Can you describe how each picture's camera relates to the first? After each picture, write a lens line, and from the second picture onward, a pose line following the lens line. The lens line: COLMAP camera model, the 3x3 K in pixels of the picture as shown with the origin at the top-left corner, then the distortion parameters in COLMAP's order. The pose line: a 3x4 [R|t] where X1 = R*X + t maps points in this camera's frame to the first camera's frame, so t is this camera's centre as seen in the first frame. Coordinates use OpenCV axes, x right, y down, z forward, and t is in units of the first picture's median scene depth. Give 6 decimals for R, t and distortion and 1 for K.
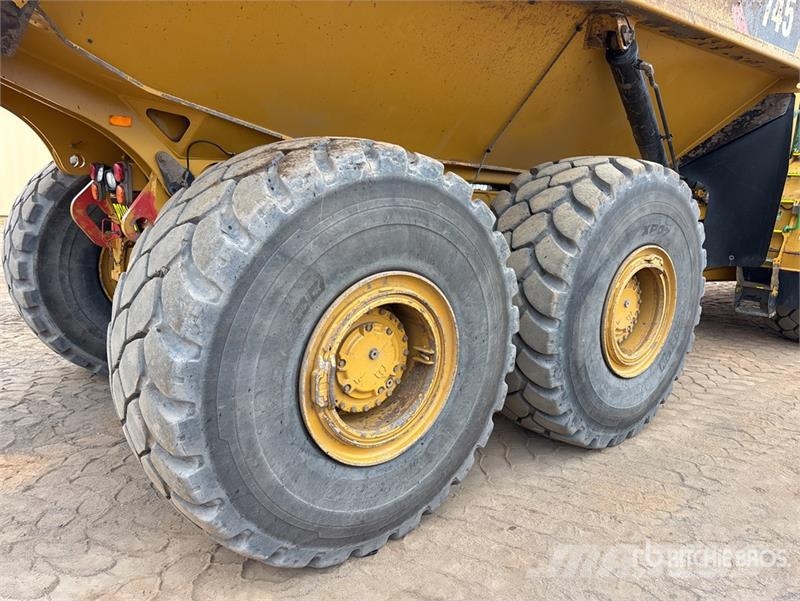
lens RADIAL K [[610.6, 0, 396.2], [0, 610.6, 299.2], [0, 0, 1]] dist [0.067050, -0.076813]
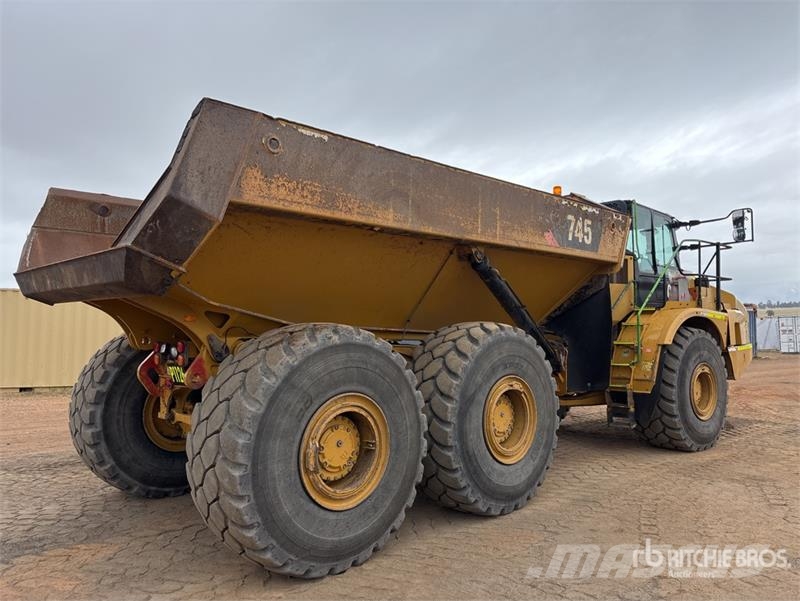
lens RADIAL K [[610.6, 0, 396.2], [0, 610.6, 299.2], [0, 0, 1]] dist [0.067050, -0.076813]
pose [[0.996663, -0.041569, 0.070243, 0.015600], [0.057583, 0.968022, -0.244168, 0.110987], [-0.057847, 0.247398, 0.967186, -0.689367]]
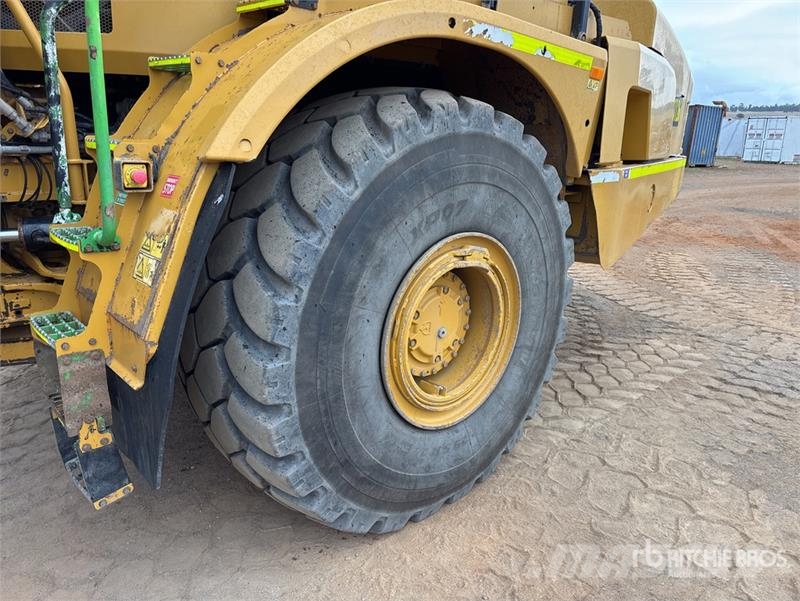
lens RADIAL K [[610.6, 0, 396.2], [0, 610.6, 299.2], [0, 0, 1]] dist [0.067050, -0.076813]
pose [[0.992476, -0.037828, 0.116449, 1.471649], [0.027600, 0.995718, 0.088226, -0.212648], [-0.119287, -0.084348, 0.989270, 1.364186]]
